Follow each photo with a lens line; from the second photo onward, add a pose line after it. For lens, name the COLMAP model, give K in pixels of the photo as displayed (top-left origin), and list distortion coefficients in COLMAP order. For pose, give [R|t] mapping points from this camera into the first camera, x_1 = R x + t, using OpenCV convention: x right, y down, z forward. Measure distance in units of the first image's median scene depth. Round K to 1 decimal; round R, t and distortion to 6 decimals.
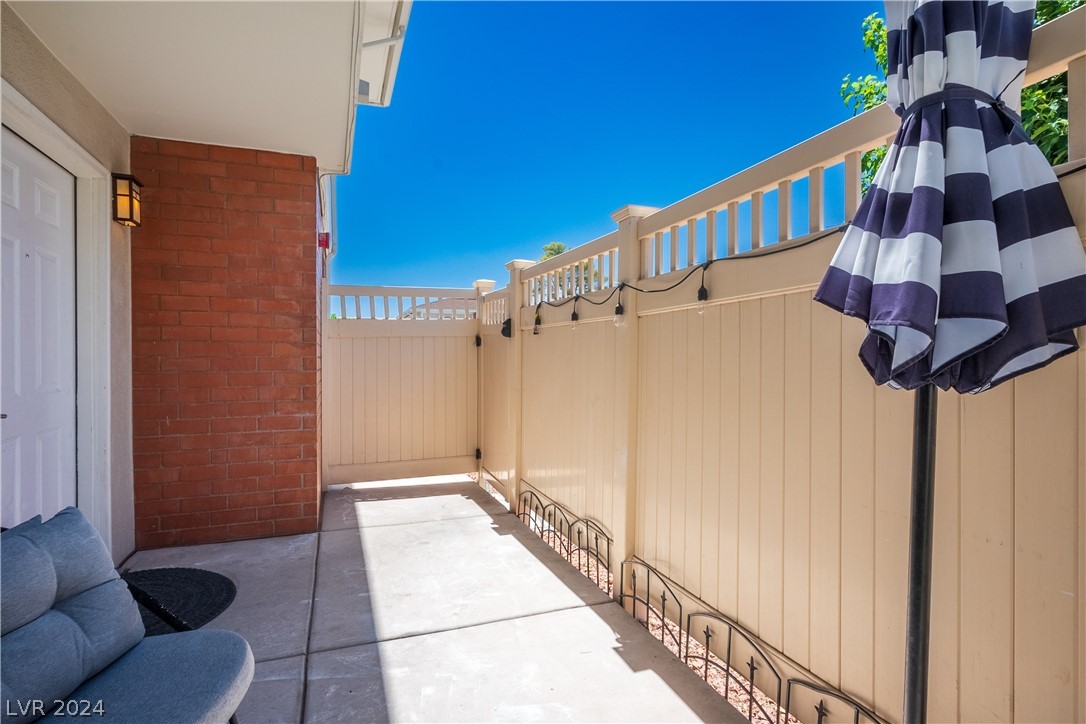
lens RADIAL K [[551.1, 0, 539.9], [0, 551.1, 361.4], [0, 0, 1]] dist [-0.007561, 0.003307]
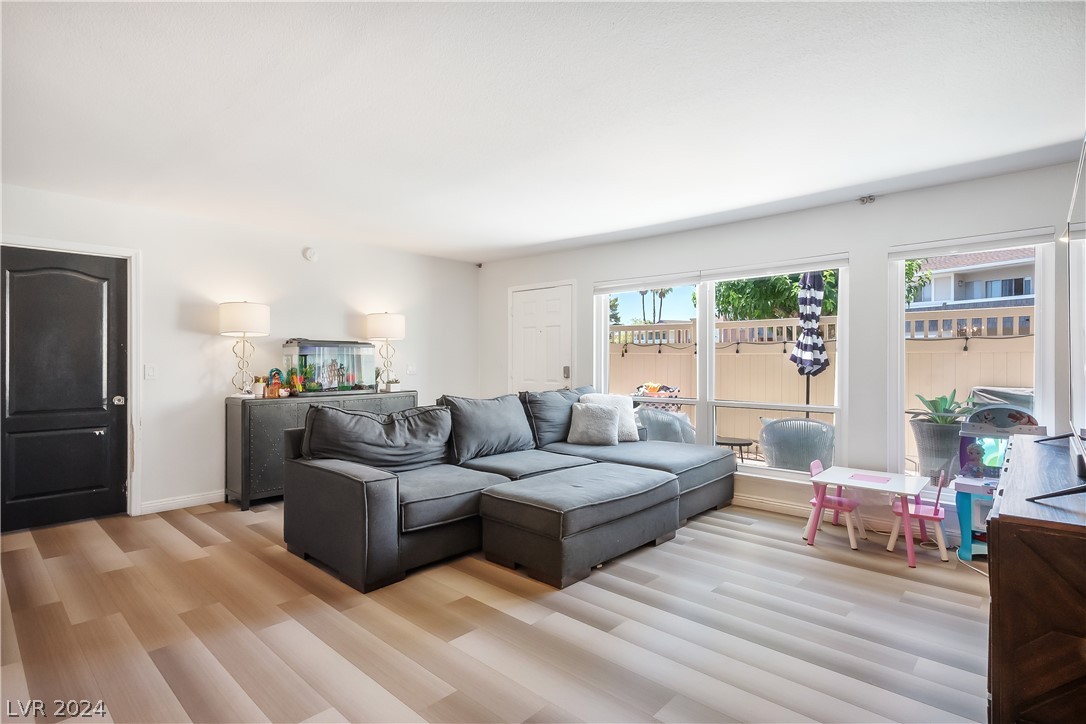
lens RADIAL K [[551.1, 0, 543.6], [0, 551.1, 356.2], [0, 0, 1]] dist [-0.007561, 0.003307]
pose [[0.905582, 0.004496, 0.424147, -4.548485], [-0.001162, 0.999966, -0.008119, -0.118318], [-0.424169, 0.006859, 0.905557, -3.279023]]
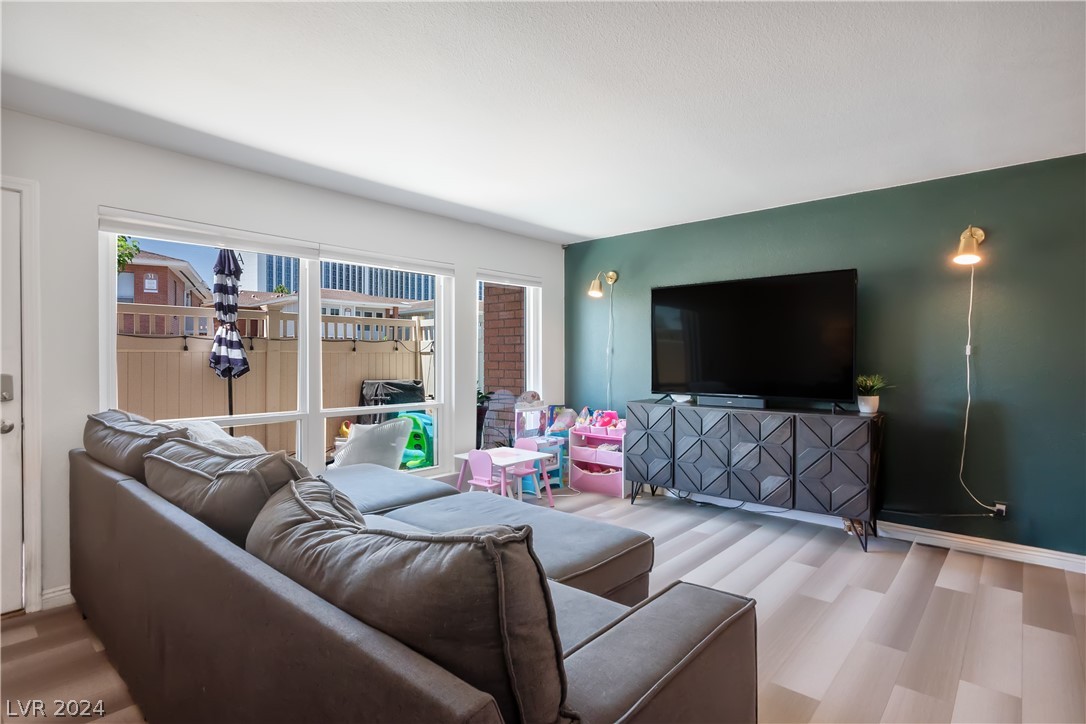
lens RADIAL K [[551.1, 0, 540.2], [0, 551.1, 361.7], [0, 0, 1]] dist [-0.007561, 0.003307]
pose [[-0.433504, -0.002869, 0.901147, -5.212754], [0.002490, 0.999987, 0.004381, -0.122249], [-0.901148, 0.004143, -0.433491, 0.624737]]
